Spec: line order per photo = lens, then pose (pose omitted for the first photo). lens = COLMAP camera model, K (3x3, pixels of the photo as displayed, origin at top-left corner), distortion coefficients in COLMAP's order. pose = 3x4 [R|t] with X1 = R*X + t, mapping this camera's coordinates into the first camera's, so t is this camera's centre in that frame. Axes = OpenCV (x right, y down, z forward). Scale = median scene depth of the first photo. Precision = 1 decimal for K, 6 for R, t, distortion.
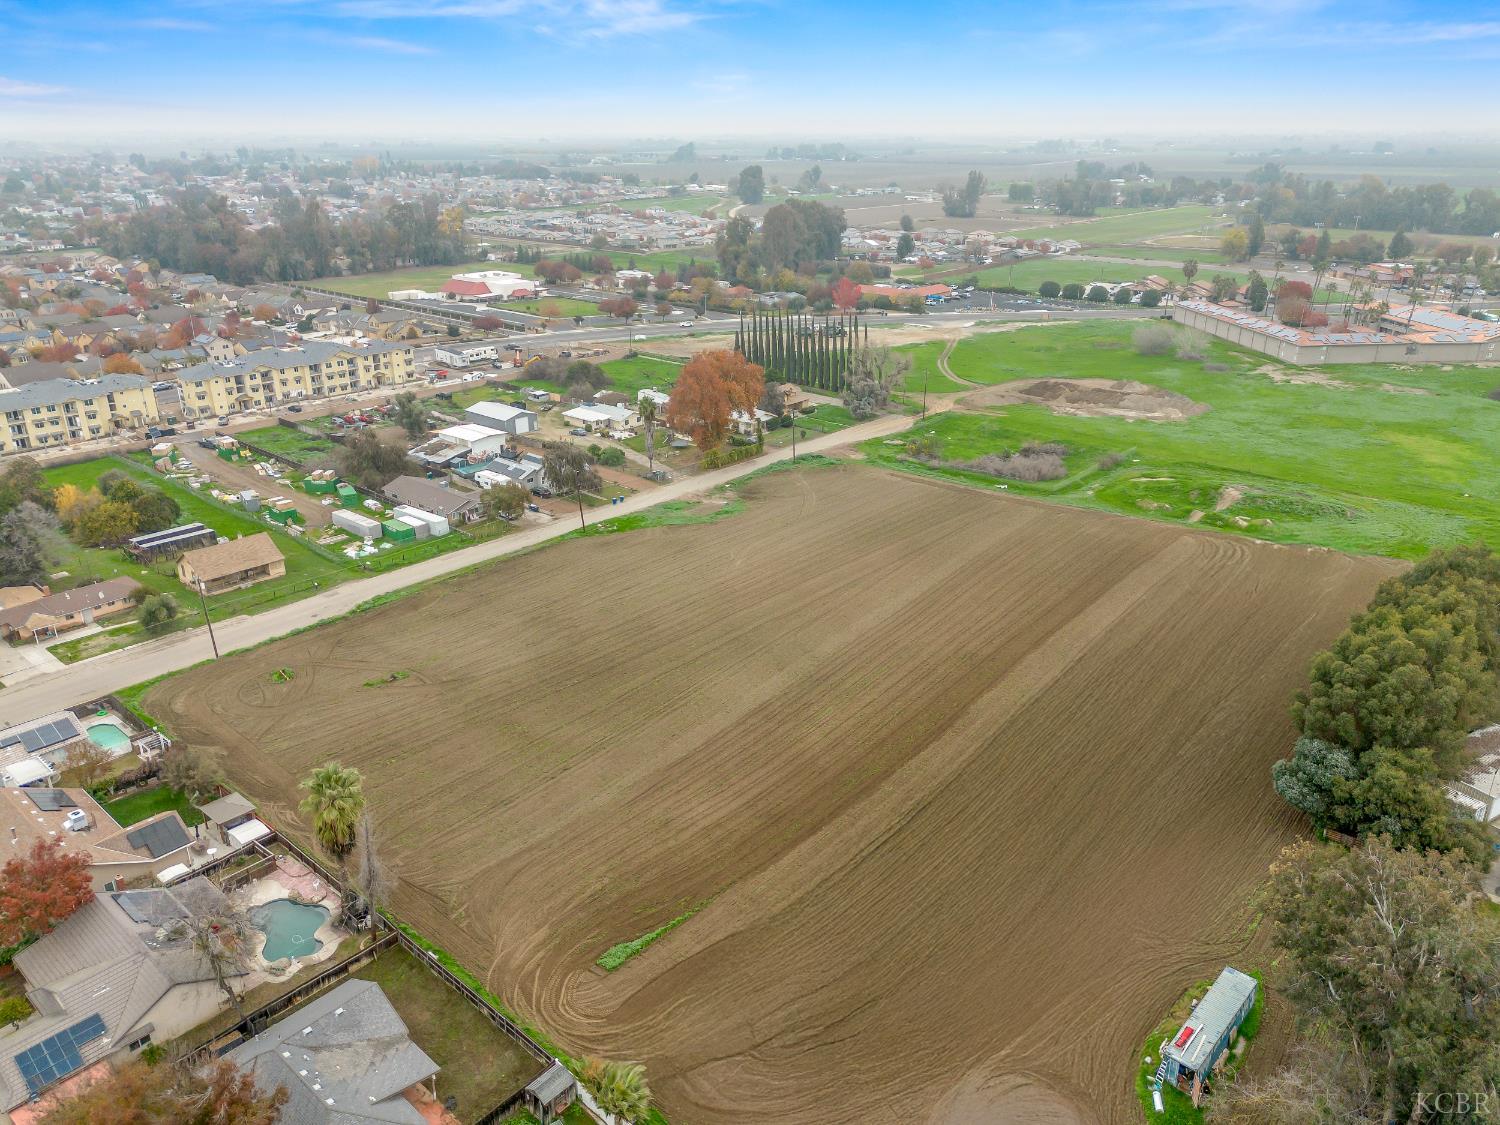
lens RADIAL K [[1071.2, 0, 750.0], [0, 1071.2, 562.5], [0, 0, 1]] dist [0.076670, -0.073626]
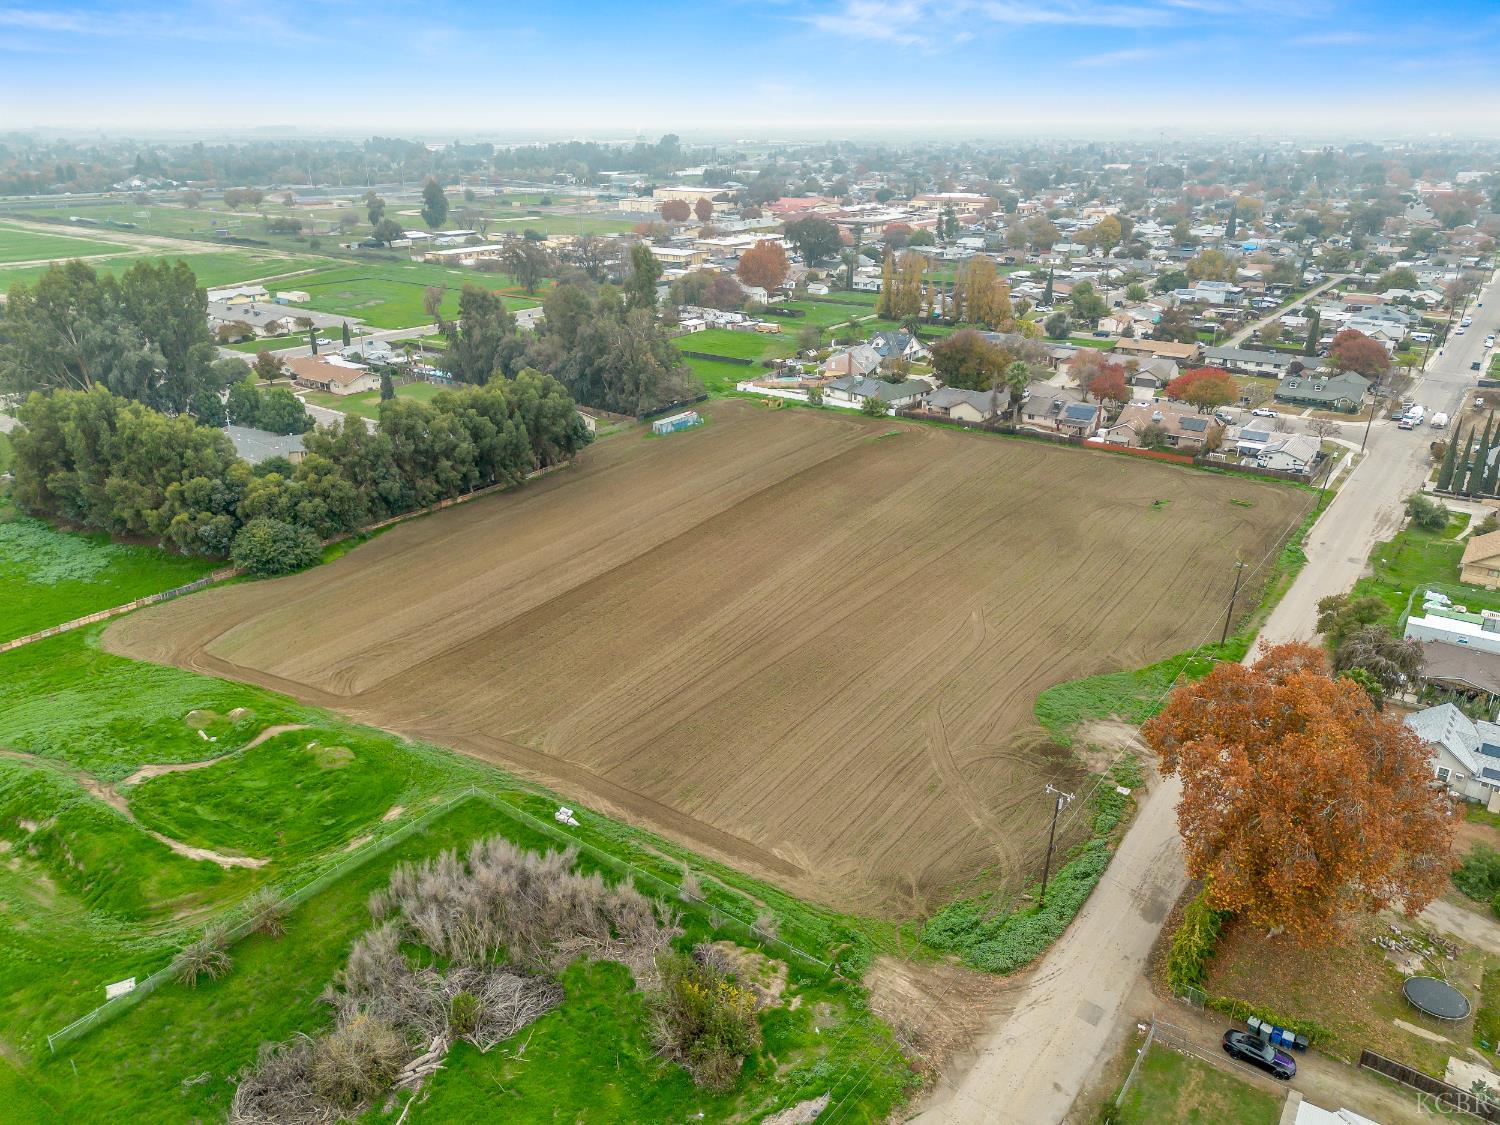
lens RADIAL K [[1059.3, 0, 756.6], [0, 1059.3, 586.6], [0, 0, 1]] dist [0.066080, -0.047192]
pose [[-0.994529, 0.040507, -0.096286, 0.176431], [-0.040244, 0.702029, 0.711011, -0.445075], [0.096397, 0.710996, -0.696558, 1.165693]]
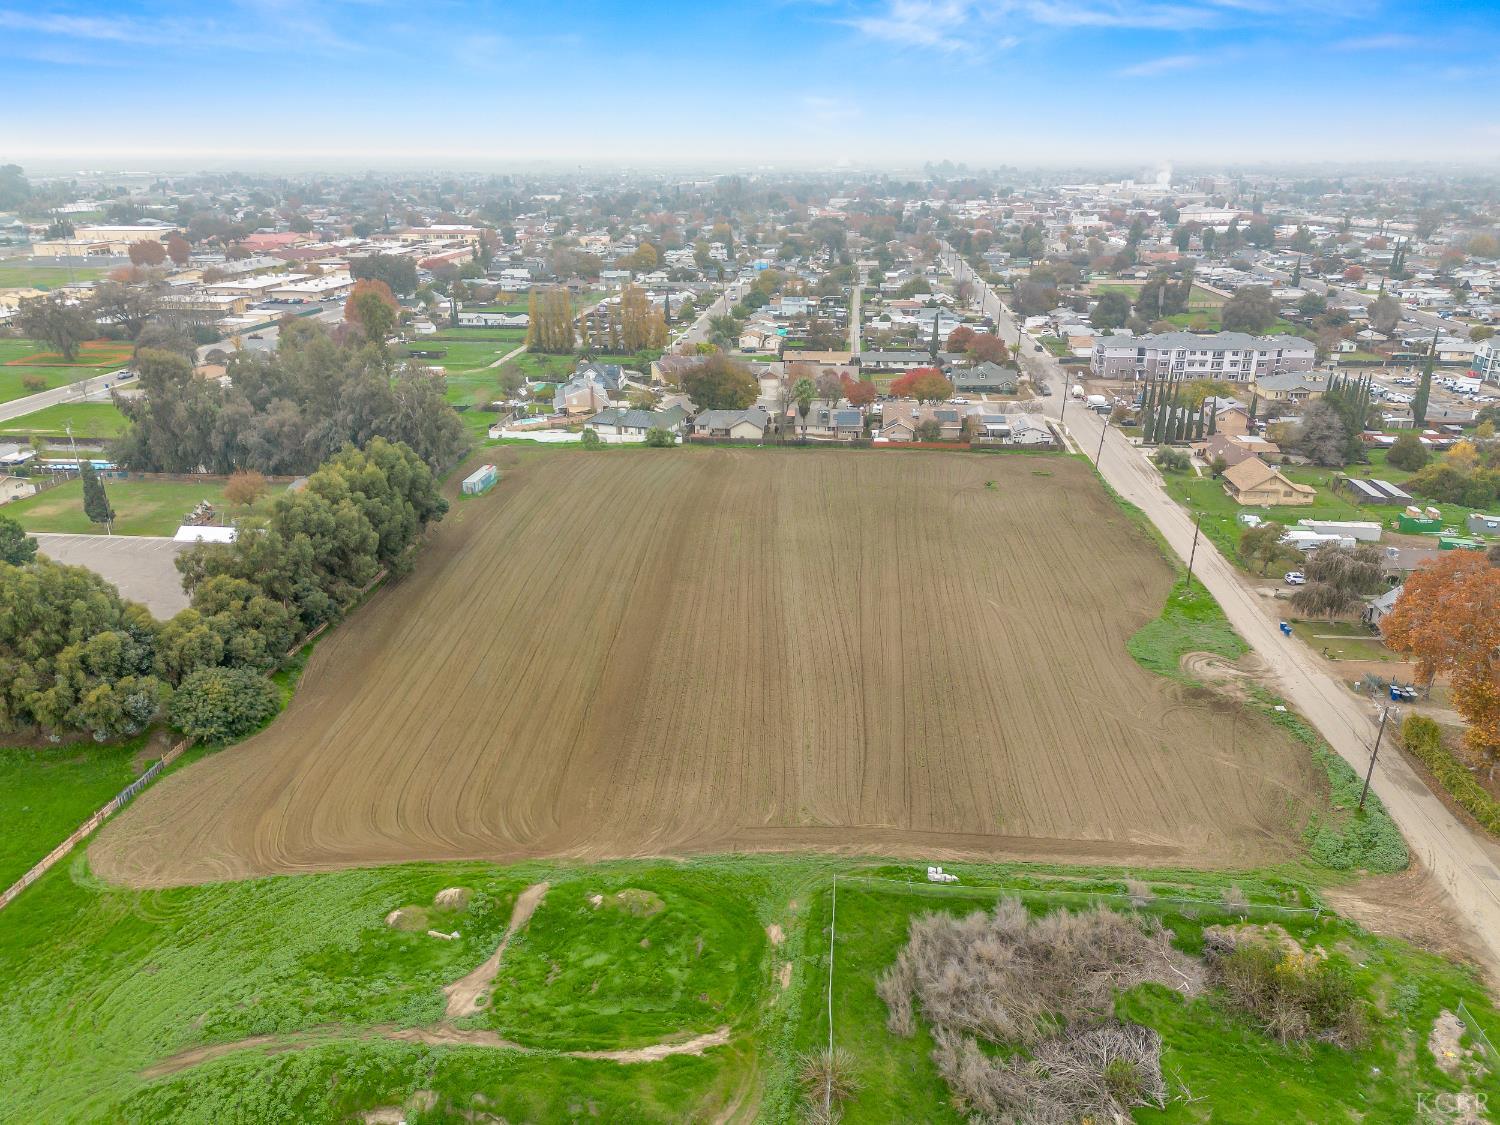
lens RADIAL K [[1071.2, 0, 750.0], [0, 1071.2, 562.5], [0, 0, 1]] dist [0.076670, -0.073626]
pose [[-0.806539, 0.210131, -0.552575, 0.481737], [-0.219943, 0.760946, 0.610399, -0.397159], [0.548744, 0.613846, -0.567515, 1.044119]]
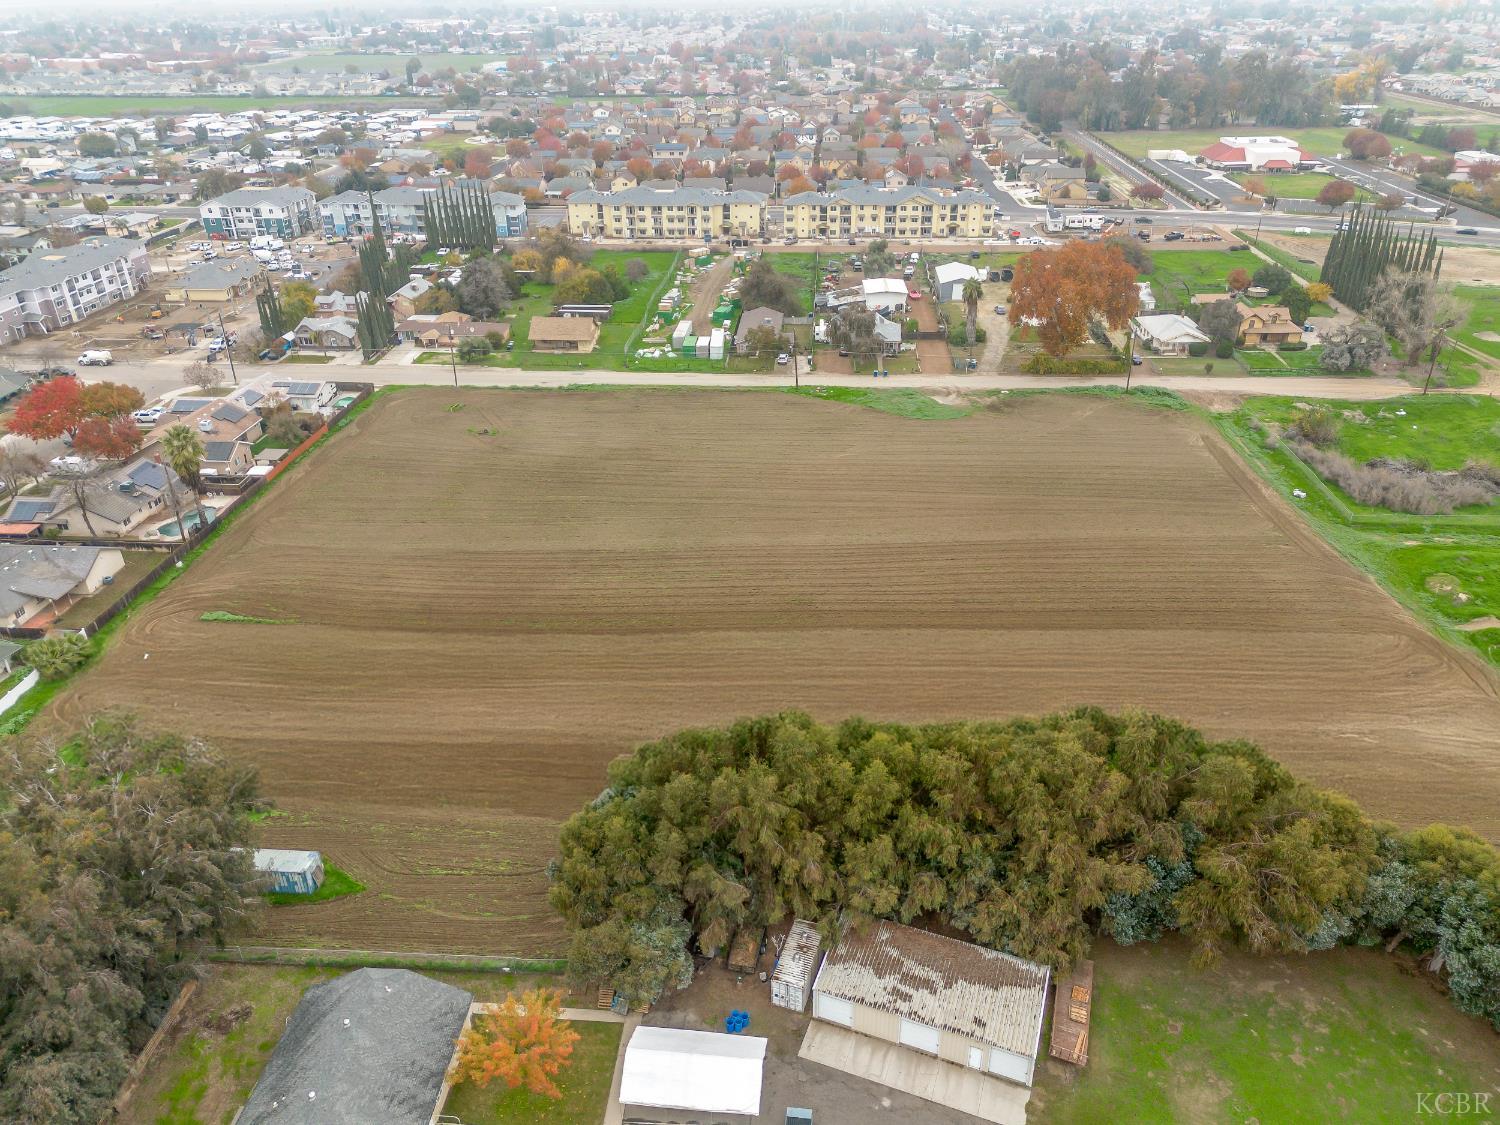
lens RADIAL K [[1053.4, 0, 750.0], [0, 1053.4, 562.5], [0, 0, 1]] dist [0.073755, -0.069420]
pose [[0.607949, 0.375672, -0.699477, 0.486338], [-0.283094, 0.925641, 0.251089, -0.094839], [0.741792, 0.045369, 0.669094, 0.232566]]
